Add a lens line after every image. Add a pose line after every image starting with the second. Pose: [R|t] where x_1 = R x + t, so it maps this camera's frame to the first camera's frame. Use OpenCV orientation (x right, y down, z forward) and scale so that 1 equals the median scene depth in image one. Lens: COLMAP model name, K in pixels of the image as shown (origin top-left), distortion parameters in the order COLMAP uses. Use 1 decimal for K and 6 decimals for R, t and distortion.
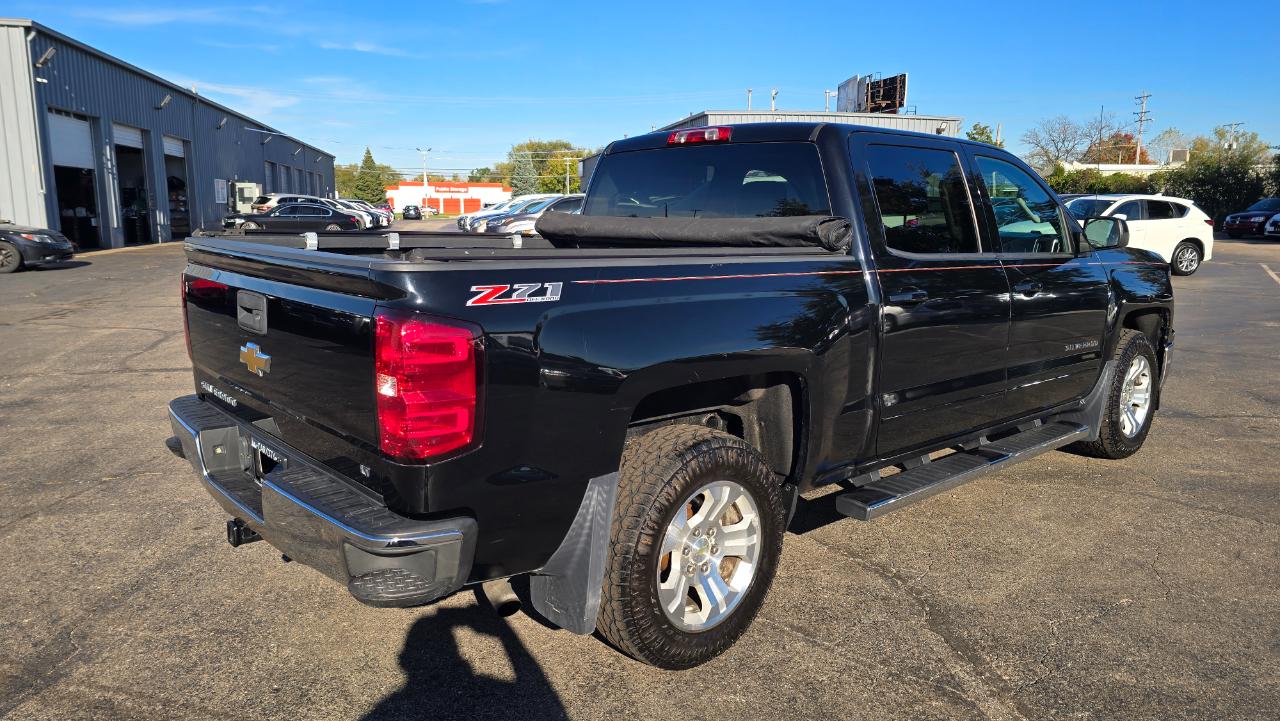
lens RADIAL K [[864.1, 0, 634.5], [0, 864.1, 354.0], [0, 0, 1]] dist [0.060180, -0.059961]
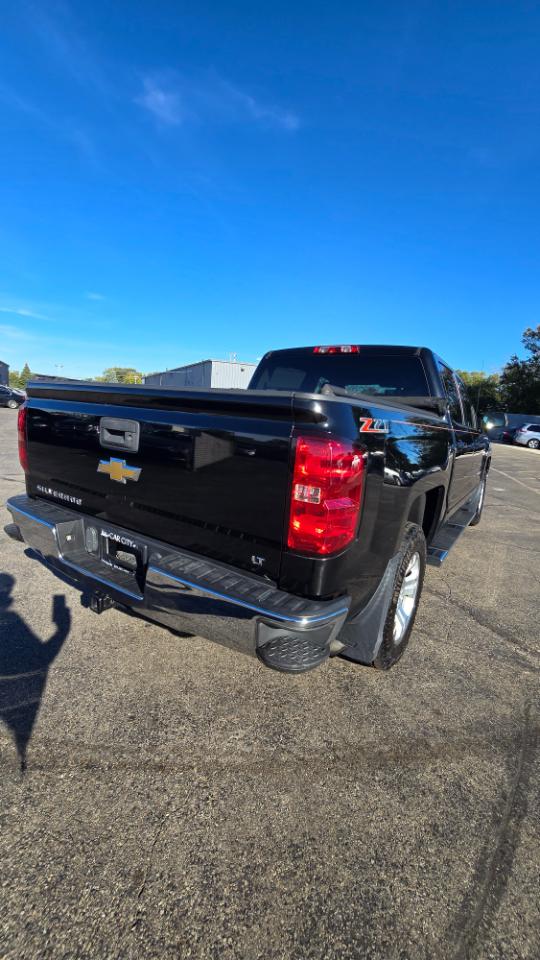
lens RADIAL K [[391.3, 0, 270.0], [0, 391.3, 480.0], [0, 0, 1]] dist [-0.011918, -0.000011]
pose [[0.963636, 0.018605, 0.266570, -0.340881], [-0.023260, 0.999627, 0.014317, 0.006731], [-0.266205, -0.019997, 0.963709, 0.347787]]
